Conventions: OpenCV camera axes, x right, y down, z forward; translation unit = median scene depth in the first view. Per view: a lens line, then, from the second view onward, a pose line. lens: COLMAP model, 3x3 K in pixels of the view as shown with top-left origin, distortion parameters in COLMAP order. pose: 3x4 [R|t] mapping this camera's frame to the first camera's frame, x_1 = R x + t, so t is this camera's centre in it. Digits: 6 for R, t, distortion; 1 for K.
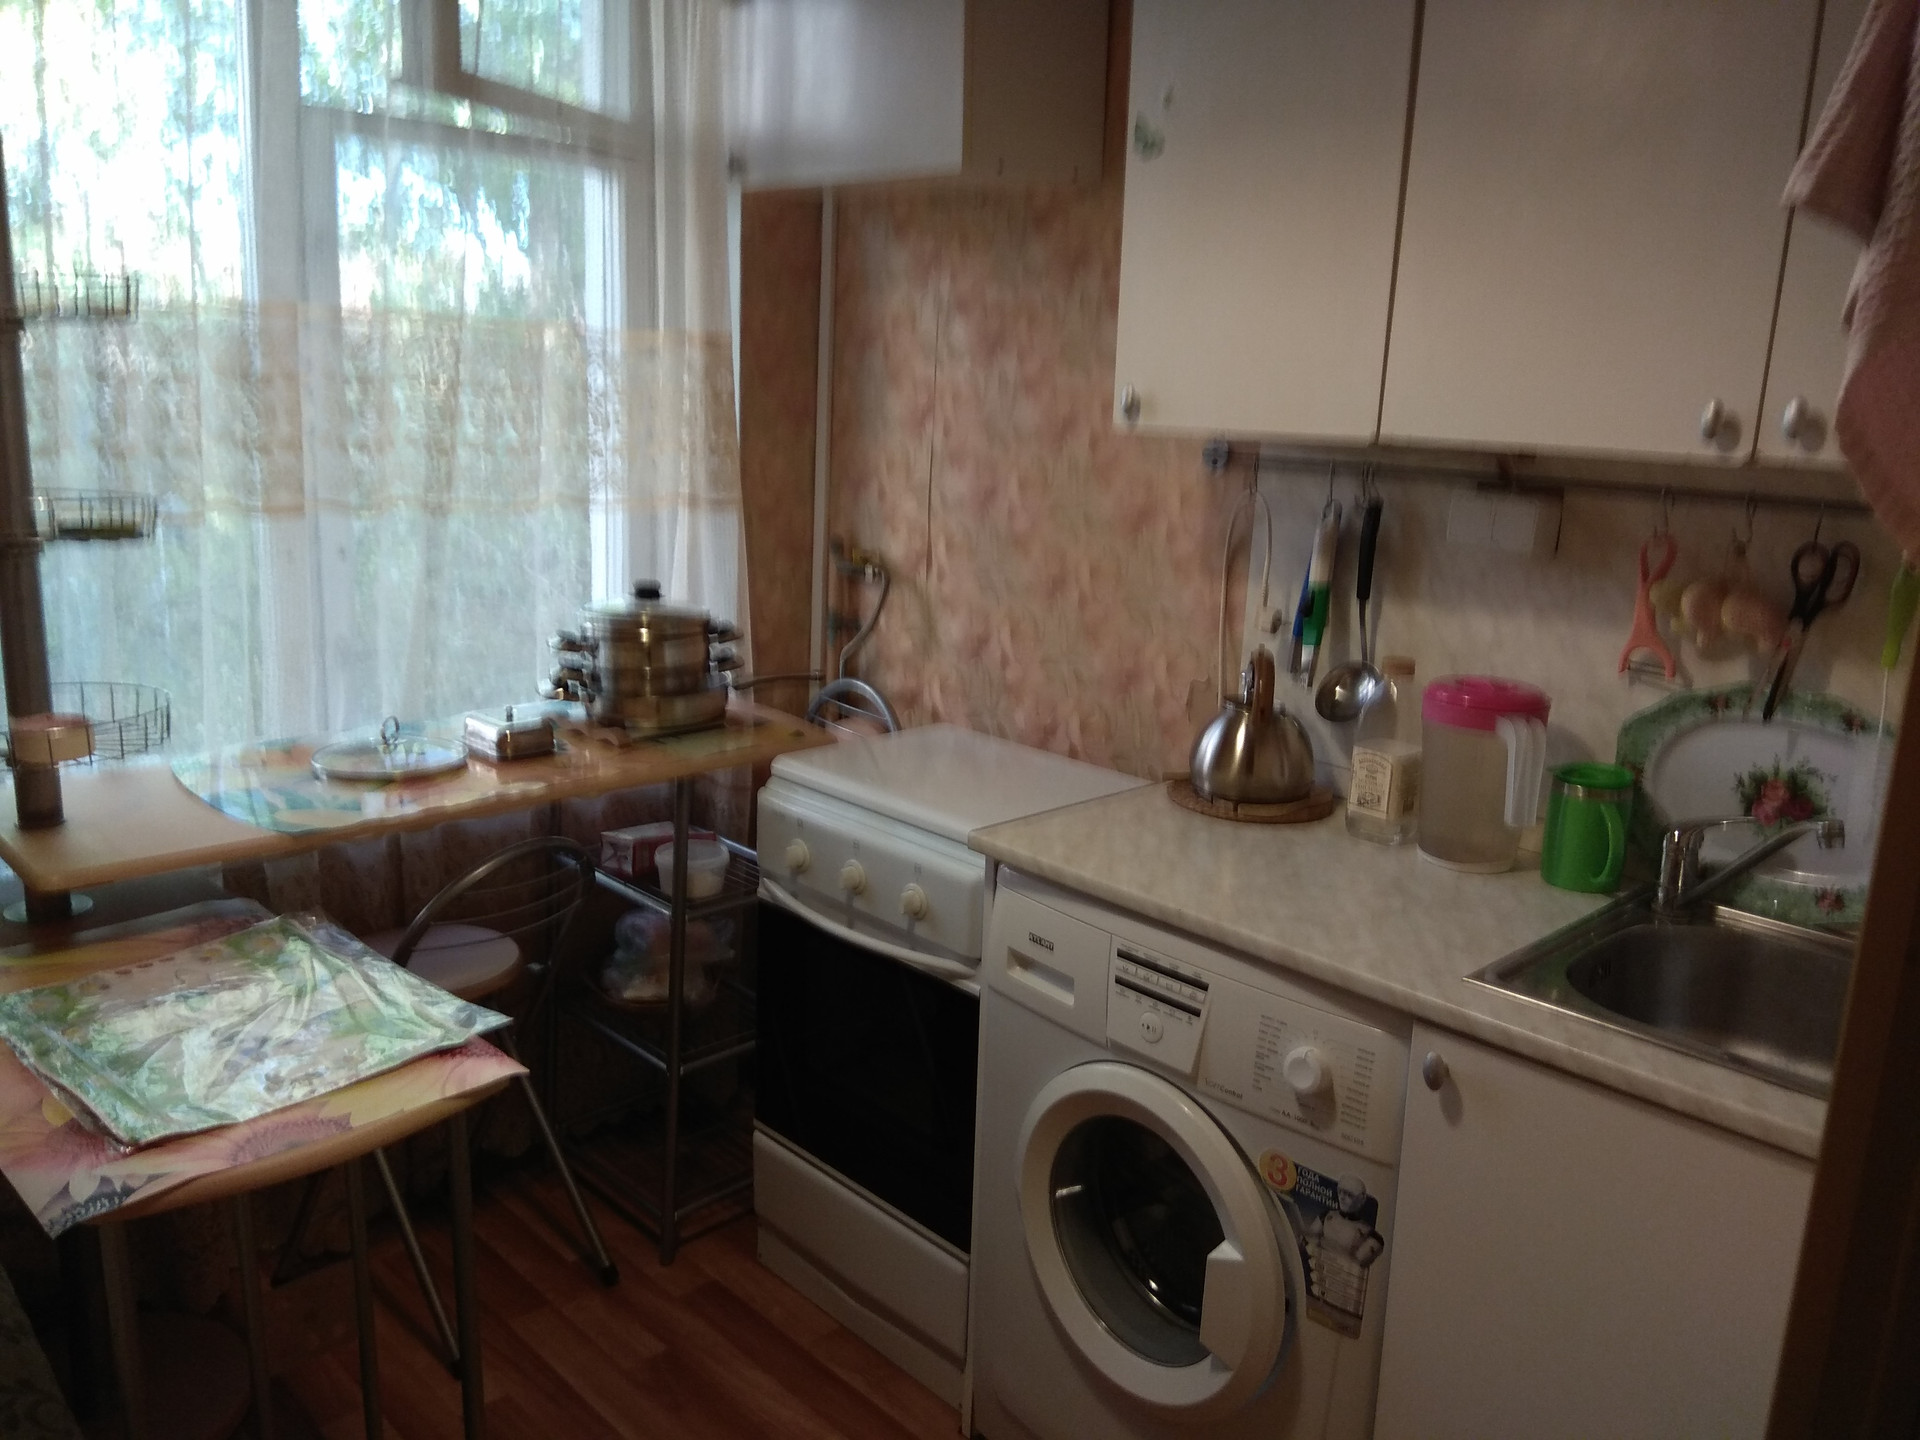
lens RADIAL K [[1532.0, 0, 984.2], [0, 1532.0, 701.3], [0, 0, 1]] dist [0.090410, -0.117070]
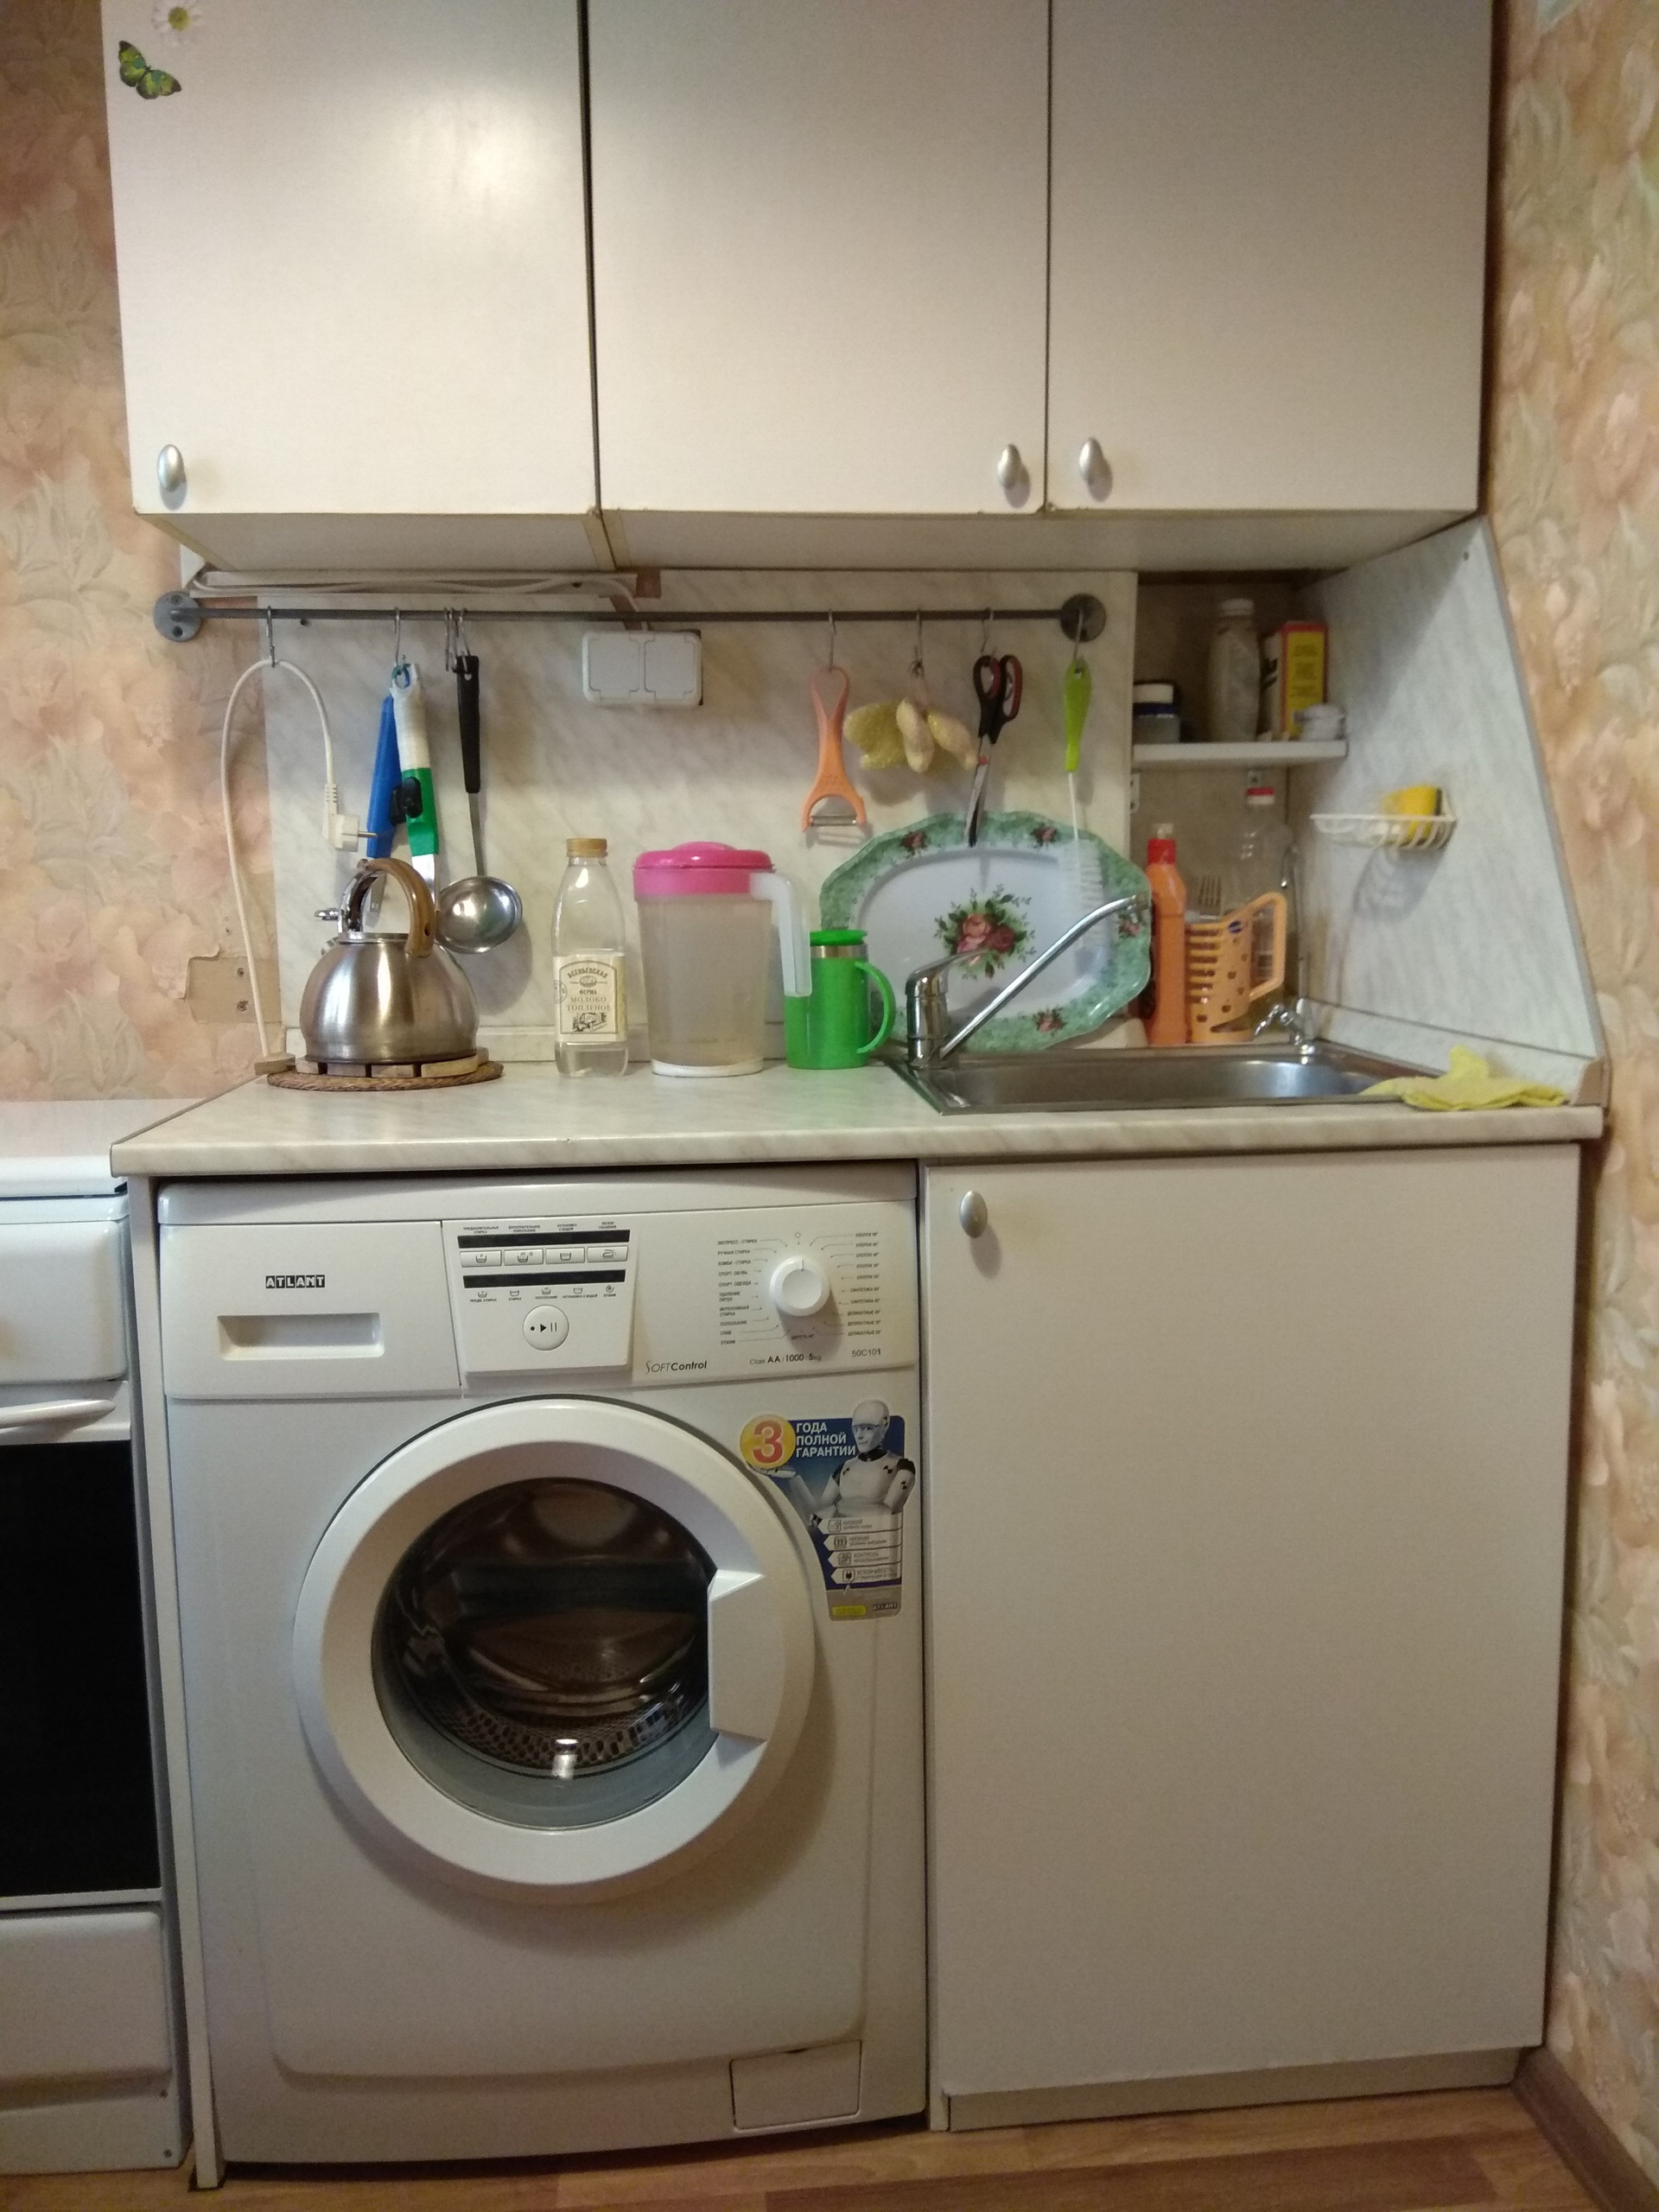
lens RADIAL K [[1765.0, 0, 827.7], [0, 1765.0, 1118.5], [0, 0, 1]] dist [0.090410, -0.117070]
pose [[0.613072, -0.146792, 0.776270, -0.352203], [0.210461, 0.977425, 0.018615, 0.114030], [-0.761478, 0.151963, 0.630126, 0.337047]]
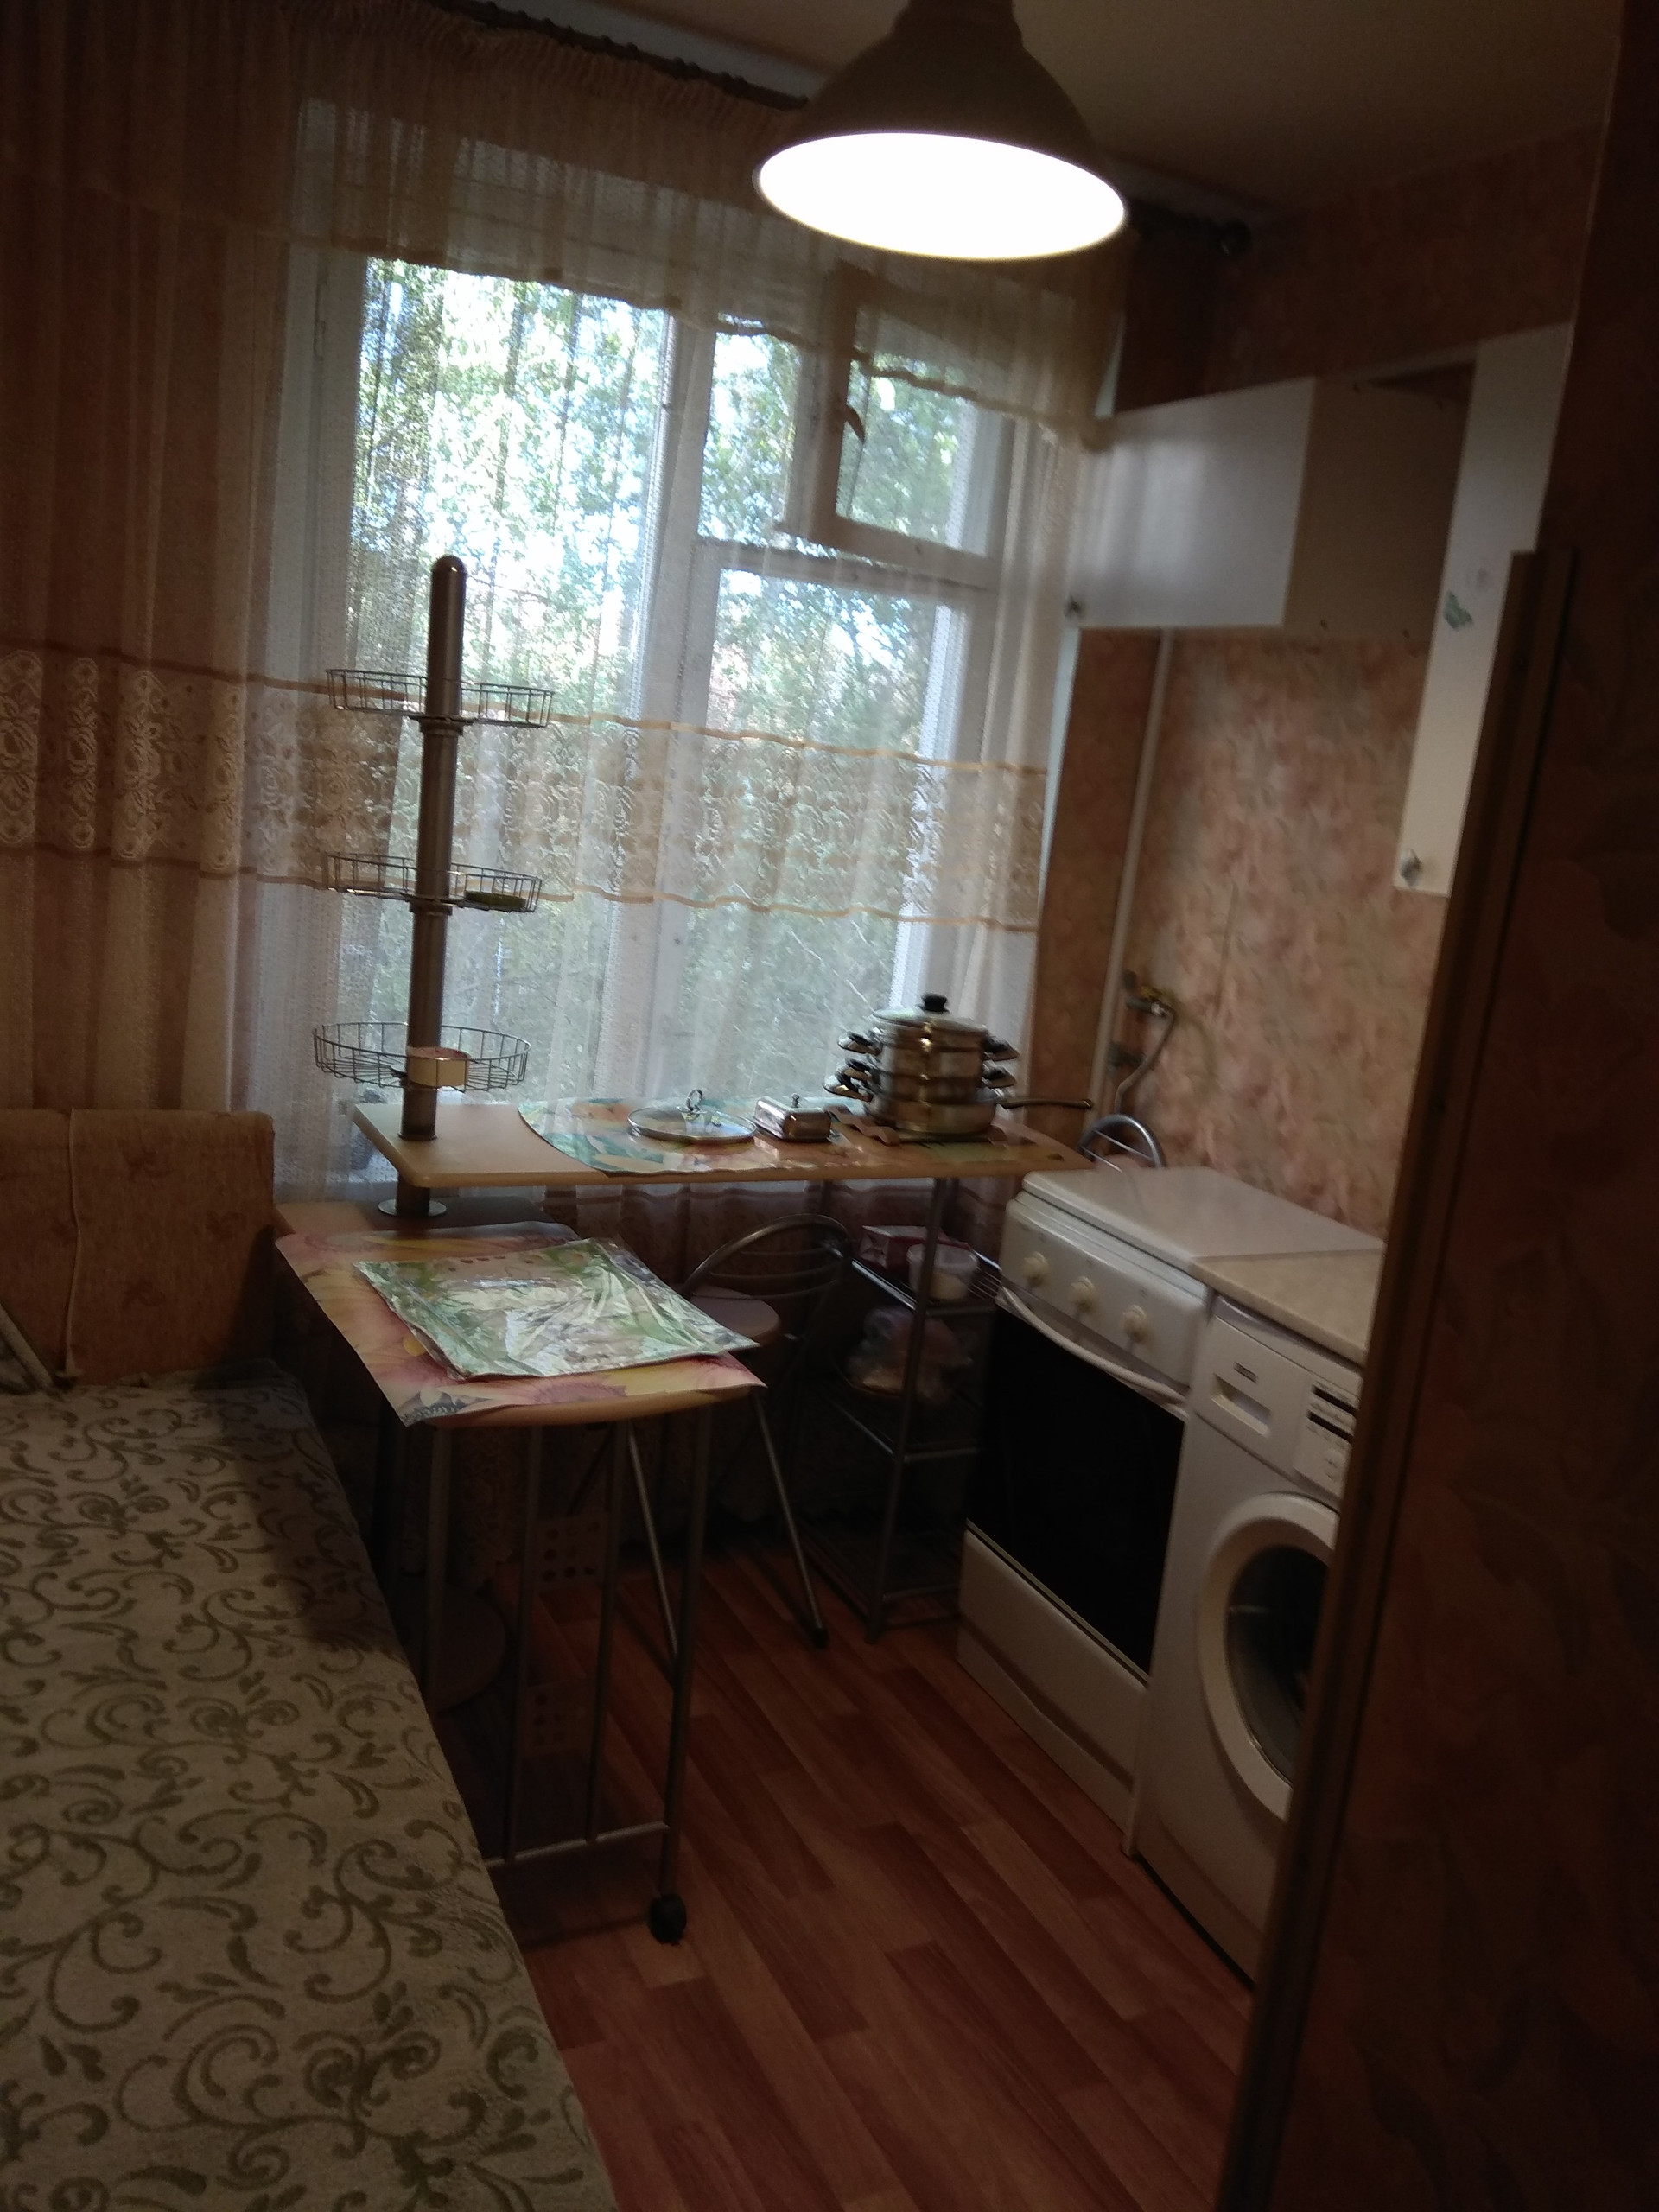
lens RADIAL K [[1765.0, 0, 828.8], [0, 1765.0, 1113.2], [0, 0, 1]] dist [0.090410, -0.117070]
pose [[0.949344, 0.125879, -0.287924, 0.085603], [-0.134133, 0.990922, -0.009039, 0.029670], [0.284172, 0.047201, 0.957611, -0.216127]]
